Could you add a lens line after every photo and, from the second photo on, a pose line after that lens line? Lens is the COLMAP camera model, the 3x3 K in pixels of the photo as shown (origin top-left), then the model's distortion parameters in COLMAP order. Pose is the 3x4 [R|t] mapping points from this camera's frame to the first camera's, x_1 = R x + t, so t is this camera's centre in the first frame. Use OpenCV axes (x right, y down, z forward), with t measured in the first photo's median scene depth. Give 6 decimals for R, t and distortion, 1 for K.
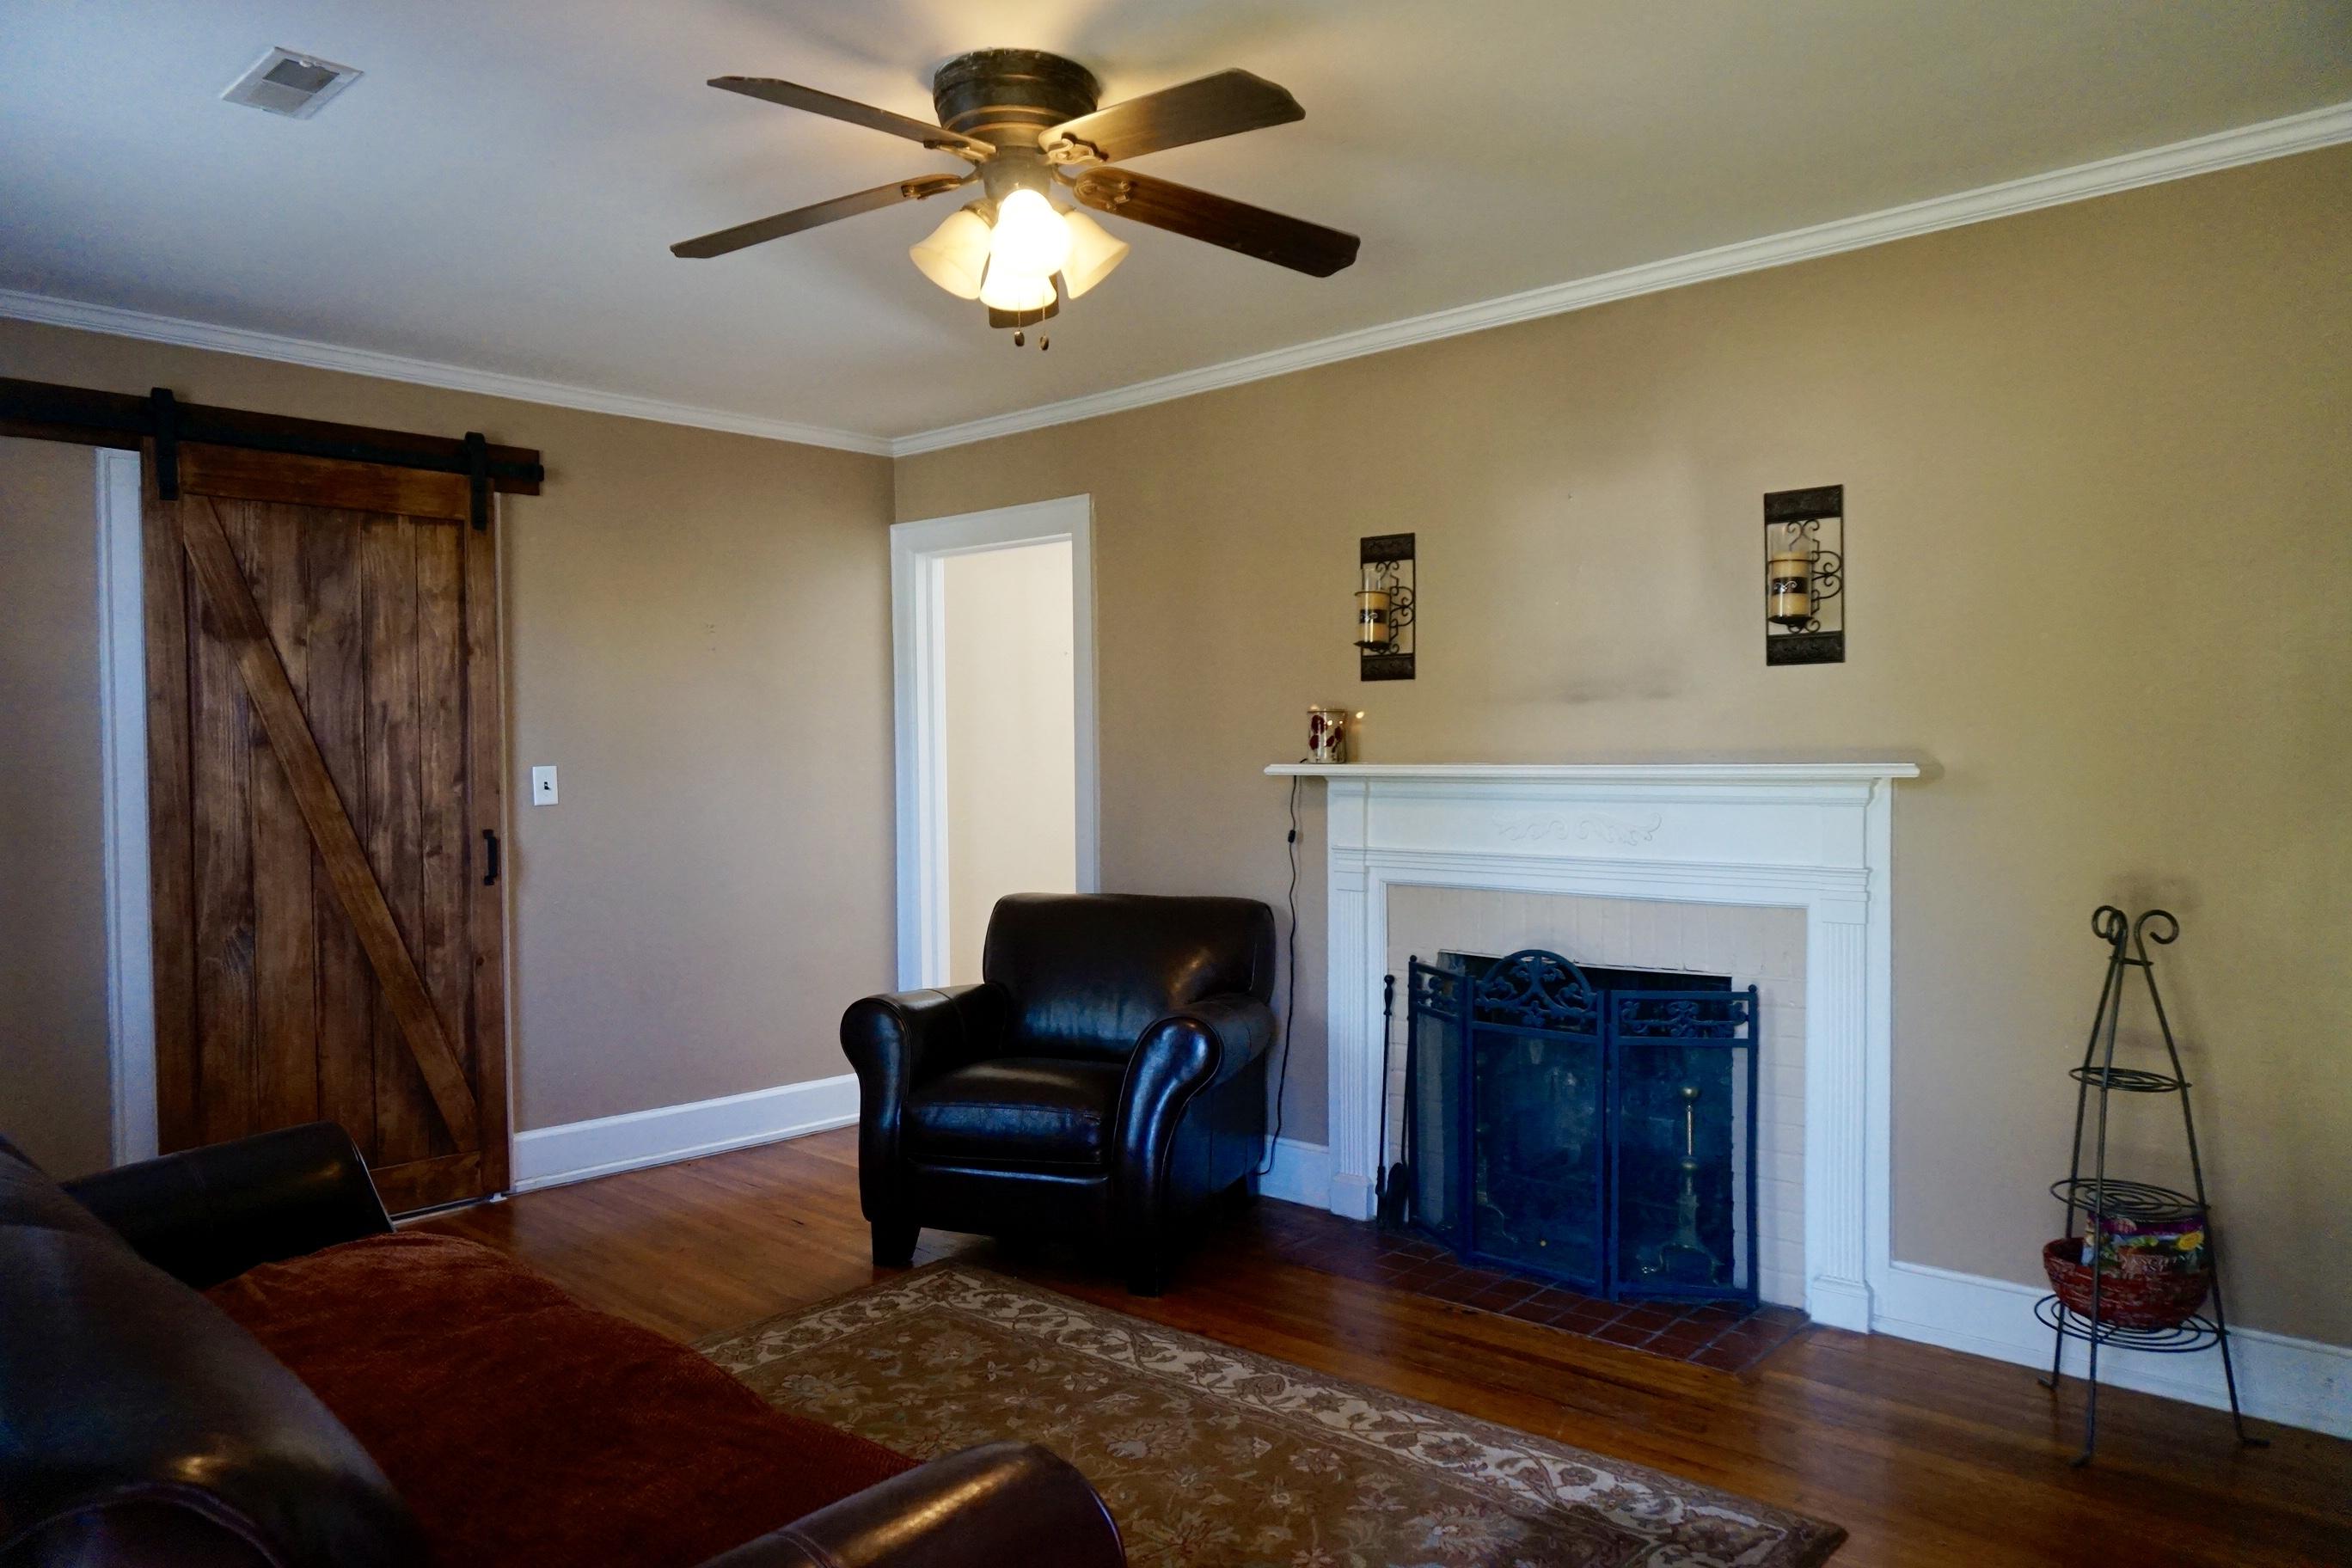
lens RADIAL K [[1600.4, 0, 1172.8], [0, 1600.4, 784.0], [0, 0, 1]] dist [-0.042451, 0.016037]
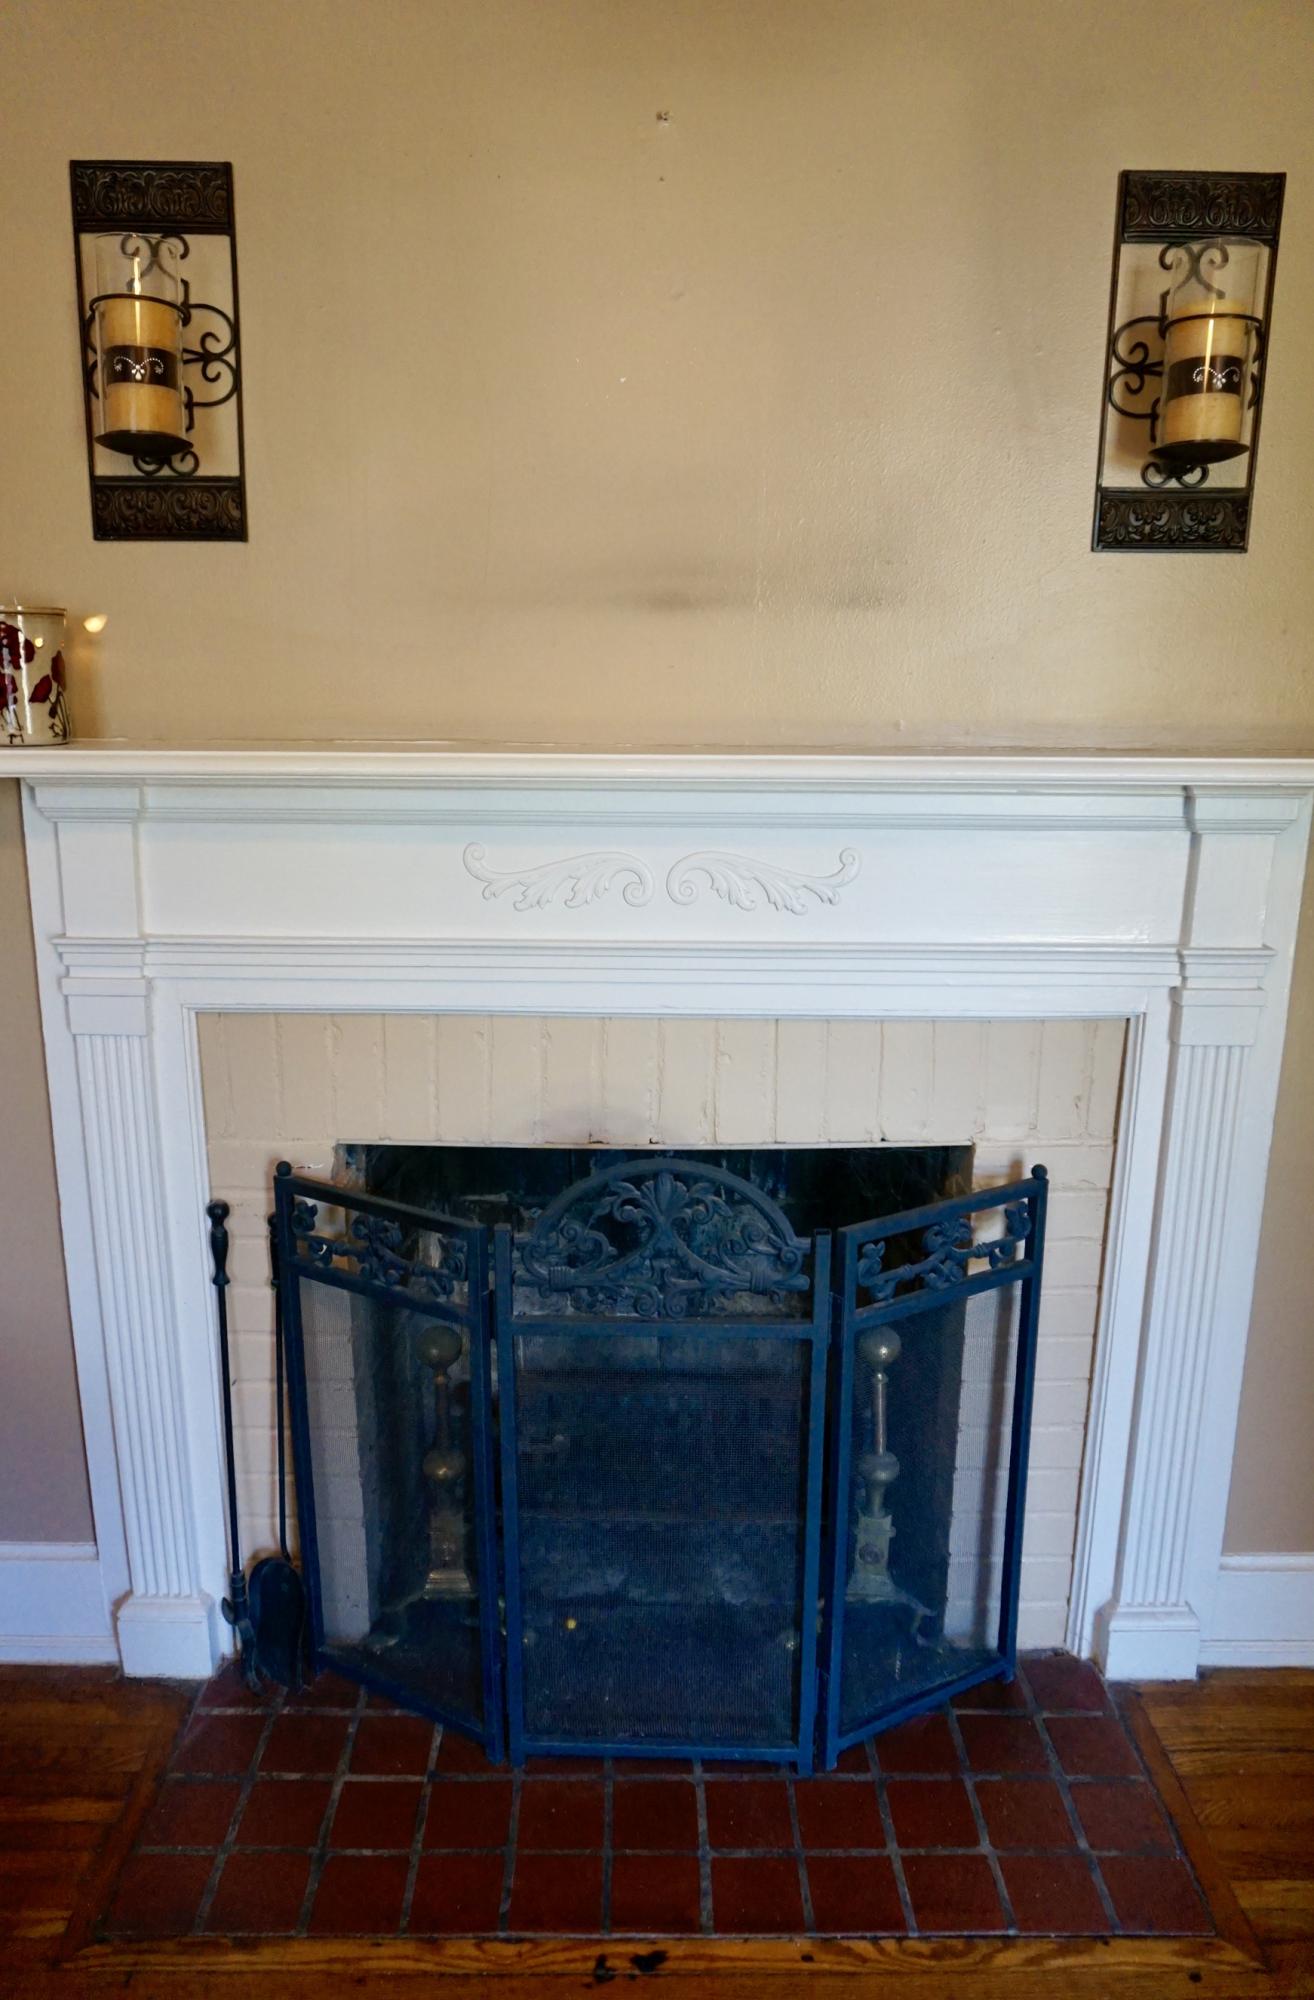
lens RADIAL K [[1360.9, 0, 655.3], [0, 1360.9, 1017.6], [0, 0, 1]] dist [-0.042451, 0.016037]
pose [[0.732717, -0.149473, 0.663916, -0.026432], [0.002133, 0.976080, 0.217400, -0.019714], [-0.680530, -0.157877, 0.715509, 0.648805]]
